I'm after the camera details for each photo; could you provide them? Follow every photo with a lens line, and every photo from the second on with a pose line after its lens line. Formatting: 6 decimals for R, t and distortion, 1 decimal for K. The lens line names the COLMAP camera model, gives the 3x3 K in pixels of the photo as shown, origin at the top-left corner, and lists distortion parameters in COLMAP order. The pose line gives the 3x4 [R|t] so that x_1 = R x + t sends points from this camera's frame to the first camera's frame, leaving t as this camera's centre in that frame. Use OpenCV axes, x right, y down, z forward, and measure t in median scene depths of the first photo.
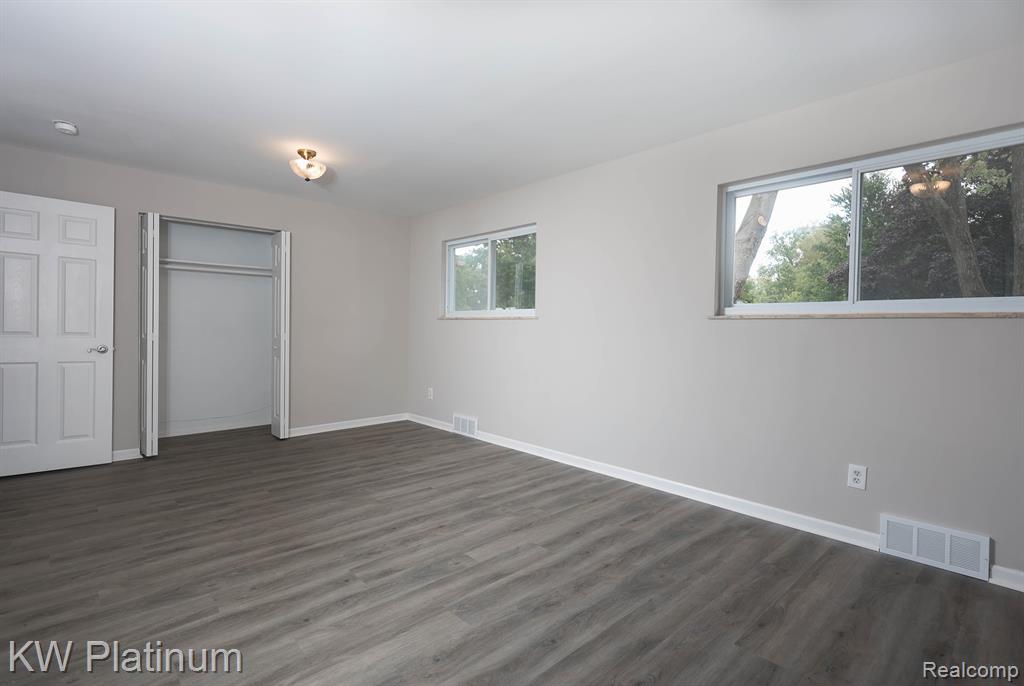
lens RADIAL K [[488.2, 0, 522.2], [0, 488.2, 340.5], [0, 0, 1]] dist [-0.002586, -0.000964]
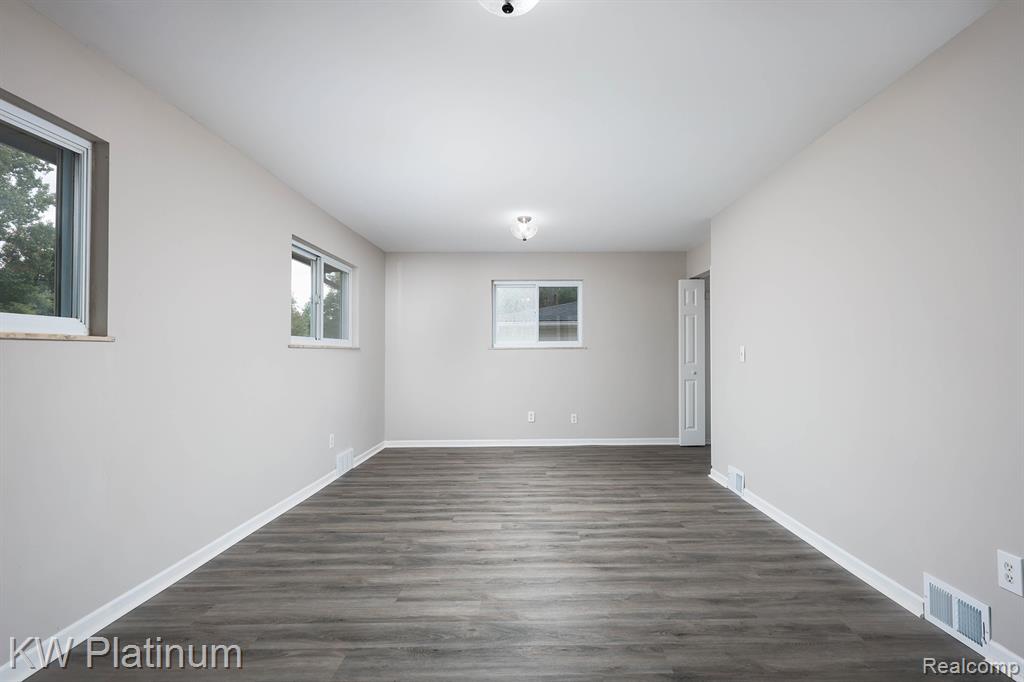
lens RADIAL K [[488.2, 0, 521.6], [0, 488.2, 336.1], [0, 0, 1]] dist [-0.002586, -0.000964]
pose [[-0.704344, 0.017001, 0.709656, -1.037892], [0.017888, 0.999821, -0.006199, -0.068867], [-0.709634, 0.008328, -0.704521, 1.779789]]
